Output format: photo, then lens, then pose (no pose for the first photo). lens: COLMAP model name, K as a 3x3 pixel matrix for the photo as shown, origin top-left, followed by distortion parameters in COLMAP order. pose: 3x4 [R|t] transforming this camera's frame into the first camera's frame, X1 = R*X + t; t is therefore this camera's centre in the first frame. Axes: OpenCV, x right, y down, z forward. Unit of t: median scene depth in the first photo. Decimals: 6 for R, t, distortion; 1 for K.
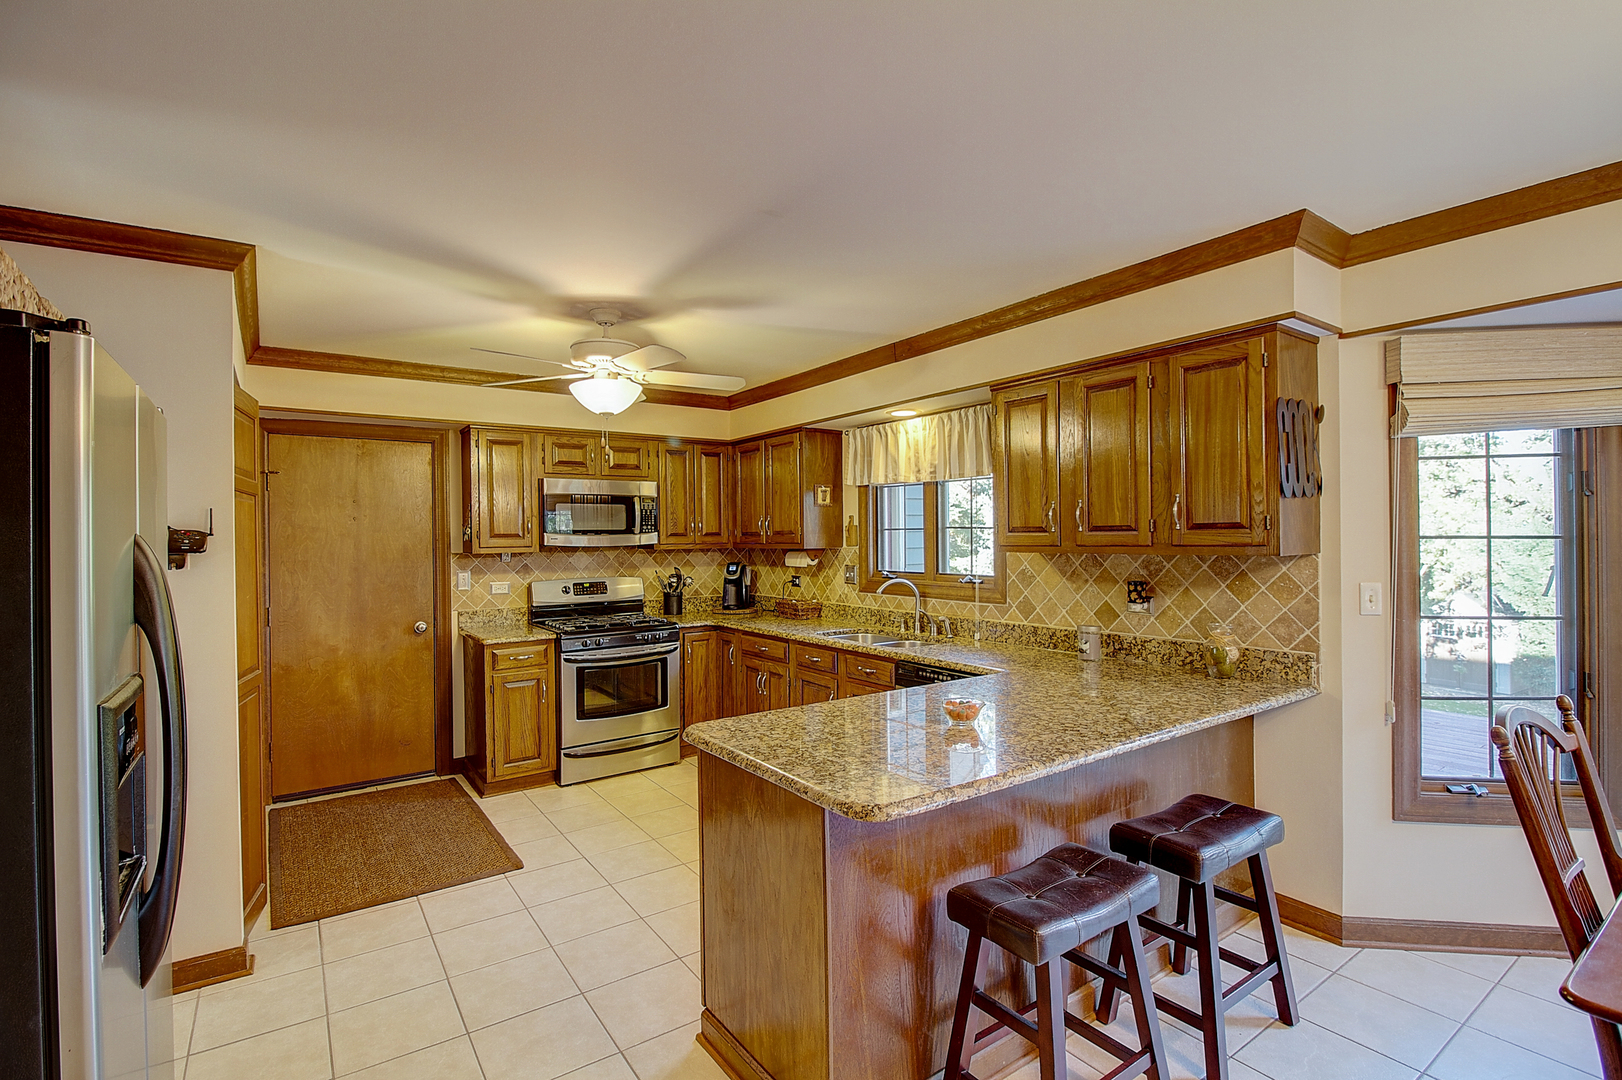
lens RADIAL K [[757.2, 0, 823.2], [0, 757.2, 536.8], [0, 0, 1]] dist [0.007731, -0.013321]
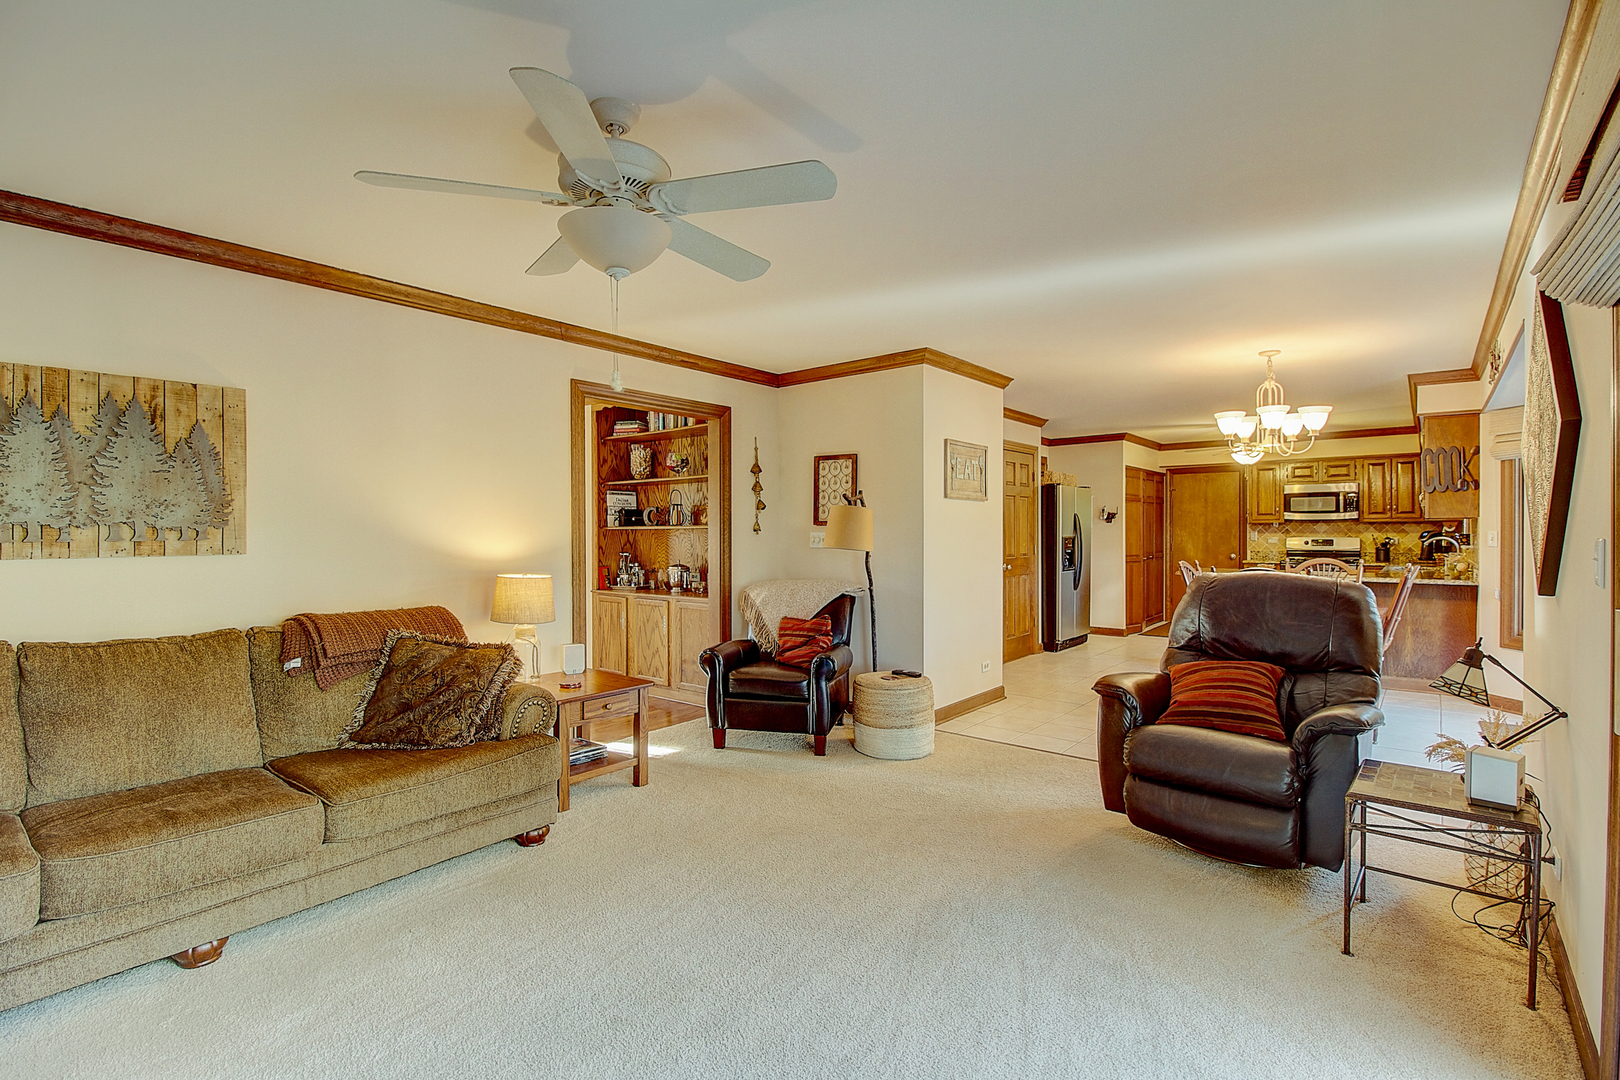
lens RADIAL K [[756.2, 0, 808.2], [0, 756.2, 536.1], [0, 0, 1]] dist [0.007731, -0.013321]
pose [[0.257008, 0.015587, -0.966284, 1.264451], [0.000325, 0.999868, 0.016215, 0.023953], [0.966409, -0.004482, 0.256969, -0.745929]]
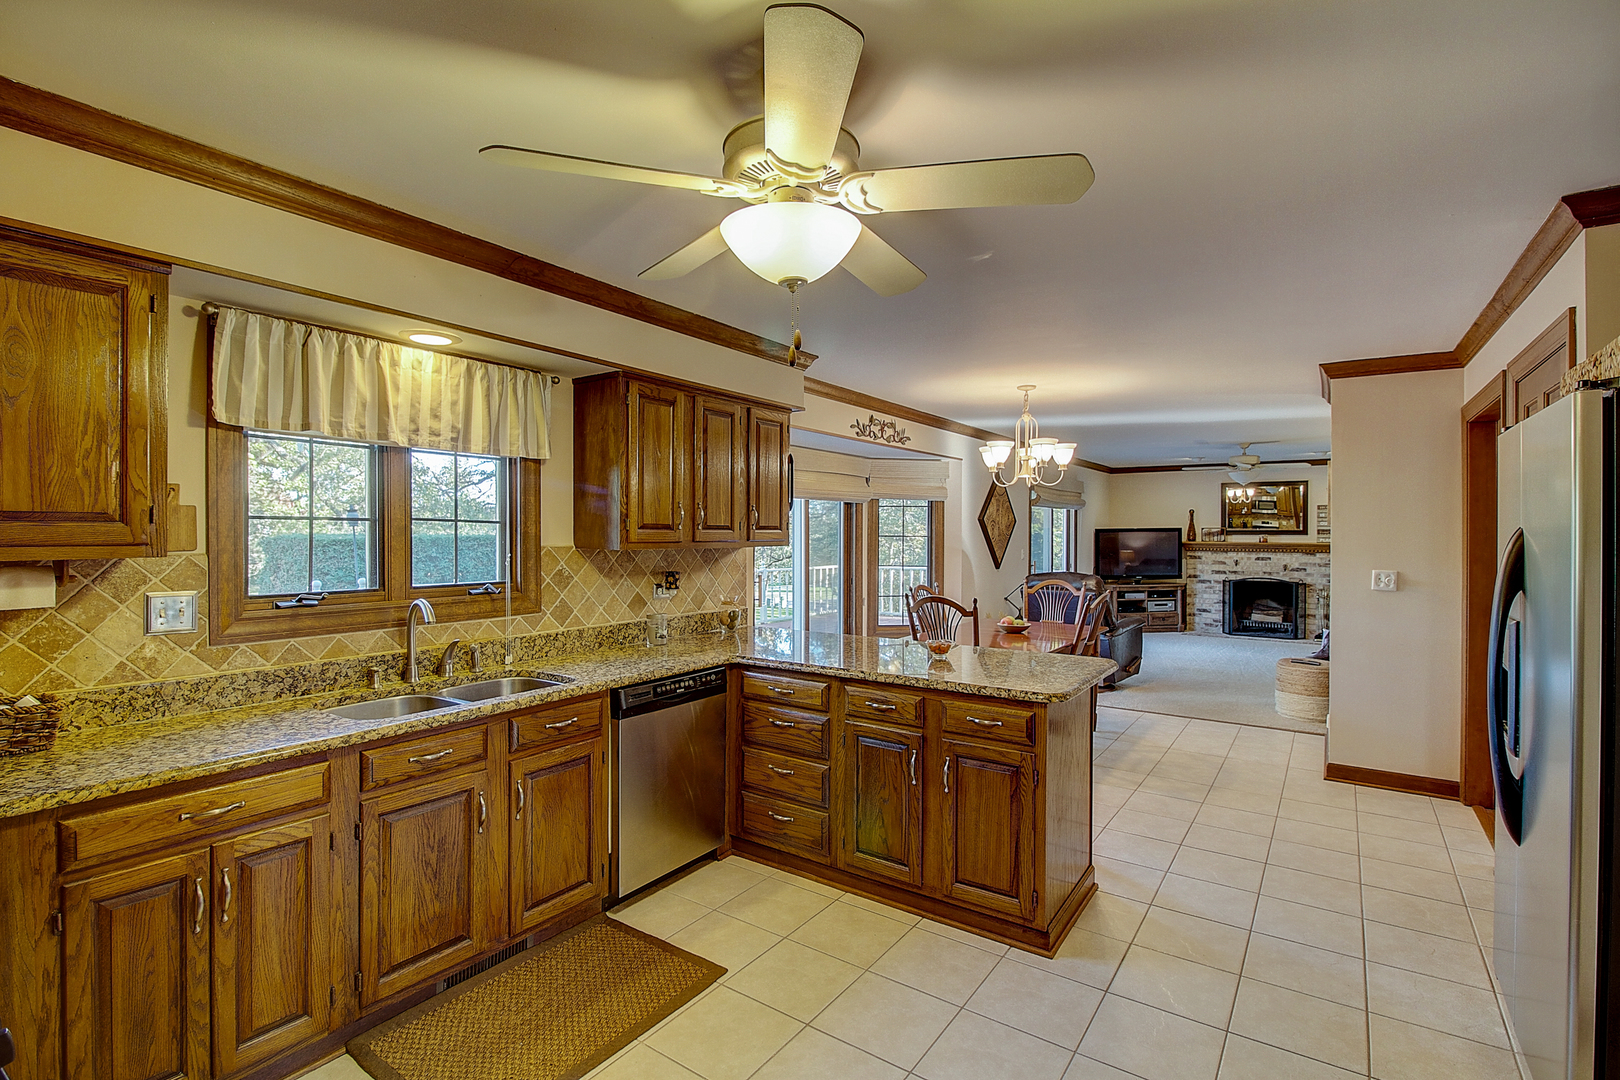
lens RADIAL K [[756.2, 0, 809.5], [0, 756.2, 539.3], [0, 0, 1]] dist [0.007731, -0.013321]
pose [[-0.334578, -0.000860, 0.942368, -0.556288], [0.000261, 0.999999, 0.001005, 0.004820], [-0.942368, 0.000582, -0.334578, 0.837521]]
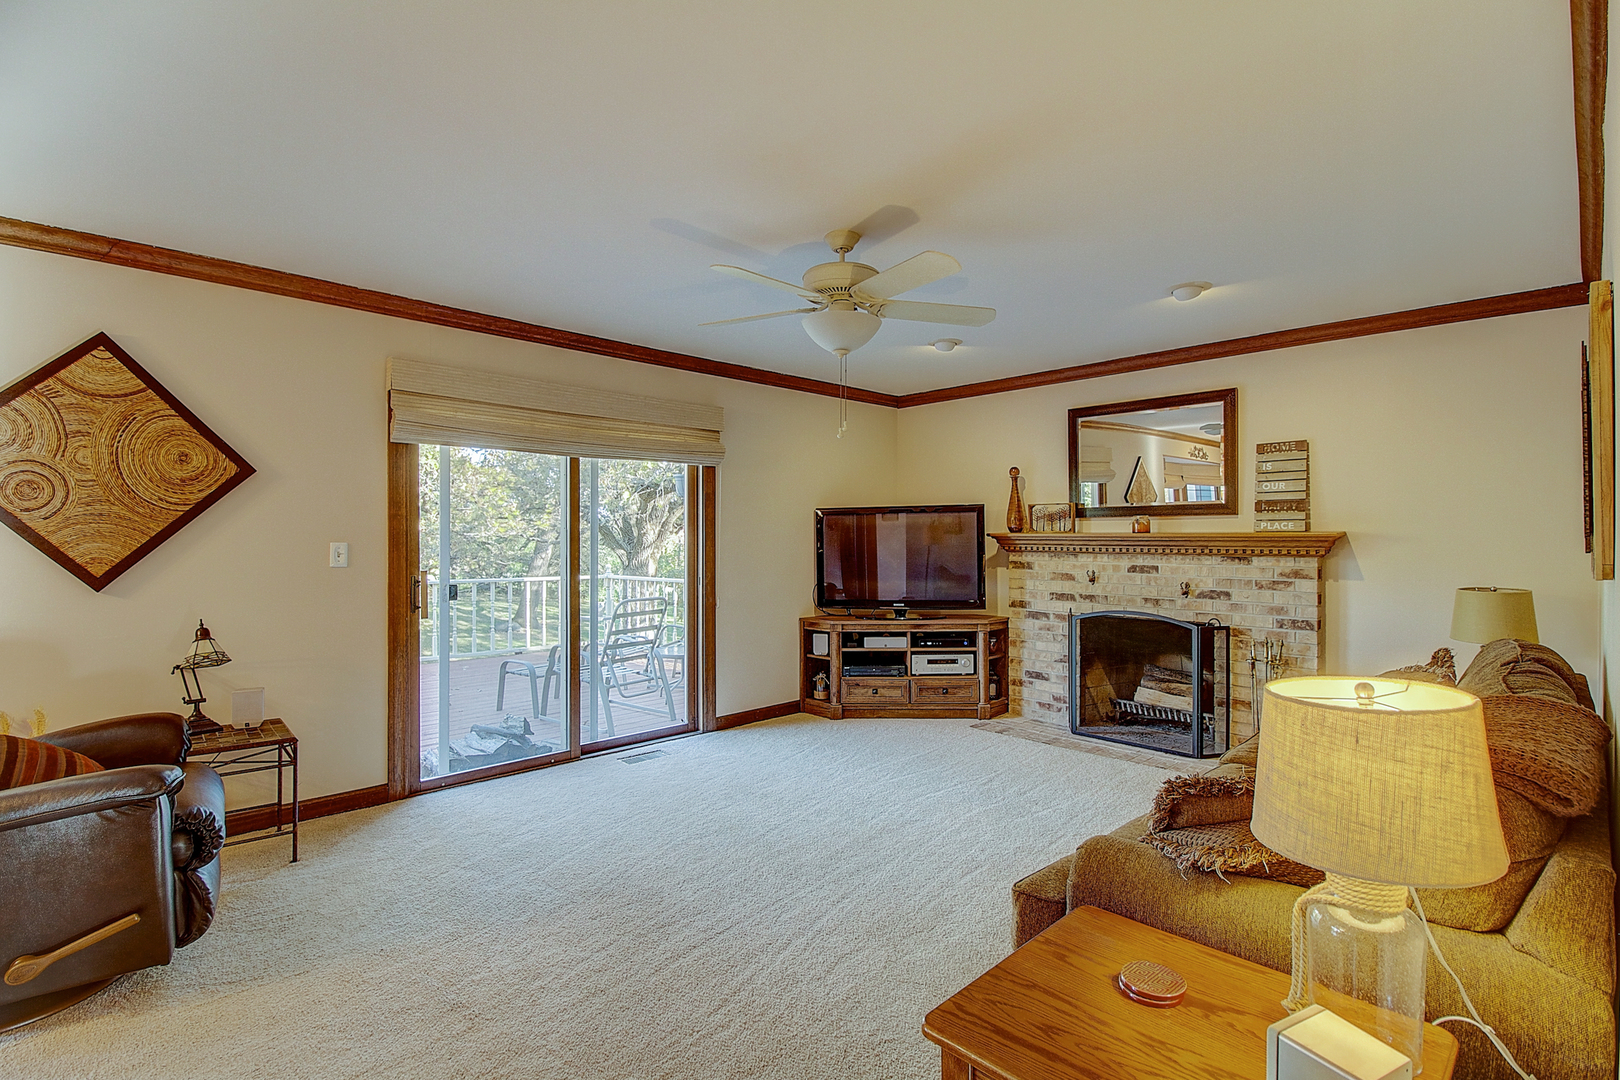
lens RADIAL K [[756.2, 0, 809.8], [0, 756.2, 539.4], [0, 0, 1]] dist [0.007731, -0.013321]
pose [[-0.143451, 0.007896, 0.989626, 0.184359], [0.000062, 0.999968, -0.007969, 0.034007], [-0.989657, -0.001082, -0.143447, -0.625258]]
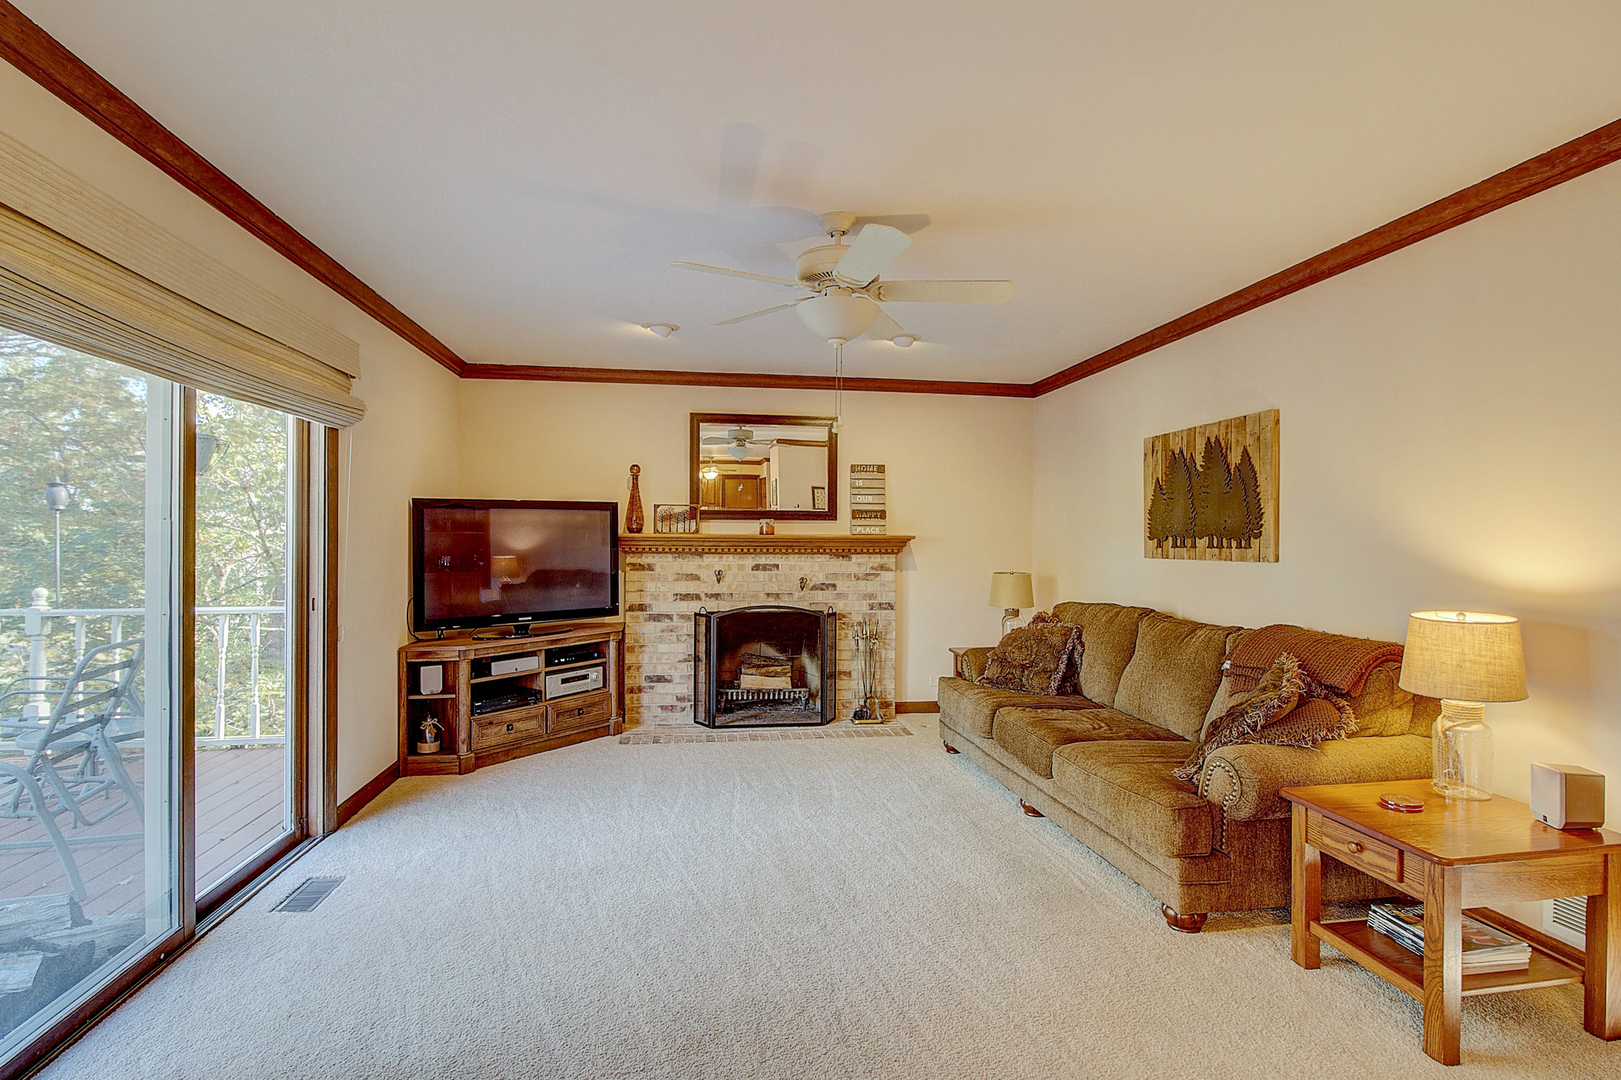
lens RADIAL K [[785.9, 0, 810.5], [0, 785.9, 537.2], [0, 0, 1]] dist [-0.000011, -0.000280]
pose [[-0.891012, 0.007504, 0.453918, 0.540947], [0.003998, 0.999954, -0.008681, 0.031465], [-0.453963, -0.005920, -0.891001, -0.188865]]
